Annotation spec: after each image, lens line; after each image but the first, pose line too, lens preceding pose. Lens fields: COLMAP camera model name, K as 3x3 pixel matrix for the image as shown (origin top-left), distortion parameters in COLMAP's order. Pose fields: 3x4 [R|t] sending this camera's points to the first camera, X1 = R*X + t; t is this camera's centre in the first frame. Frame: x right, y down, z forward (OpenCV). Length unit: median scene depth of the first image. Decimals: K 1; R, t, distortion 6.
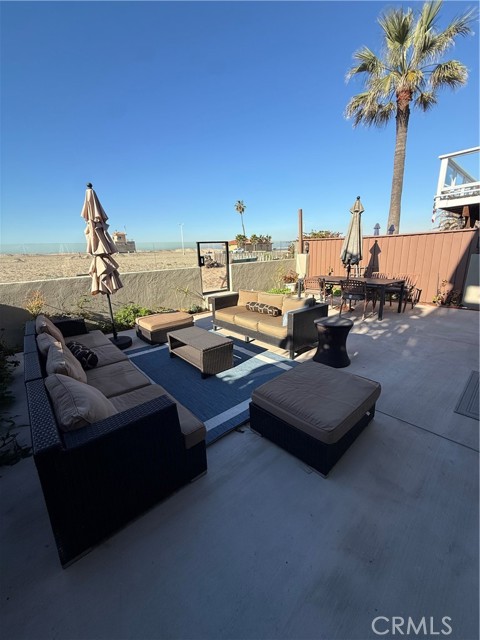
lens RADIAL K [[253.9, 0, 238.9], [0, 253.9, 318.1], [0, 0, 1]] dist [-0.000594, 0.000037]
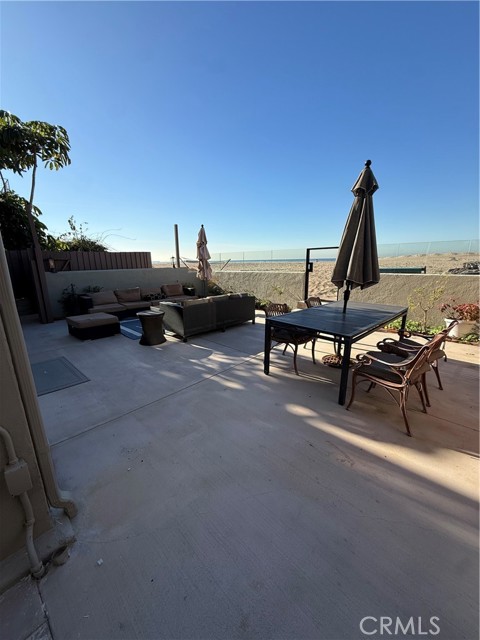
lens RADIAL K [[253.9, 0, 238.9], [0, 253.9, 322.3], [0, 0, 1]] dist [-0.000594, 0.000037]
pose [[0.085484, 0.268404, -0.959506, 1.381782], [-0.242645, 0.939644, 0.241230, -0.308821], [0.966341, 0.212198, 0.145451, 0.995029]]
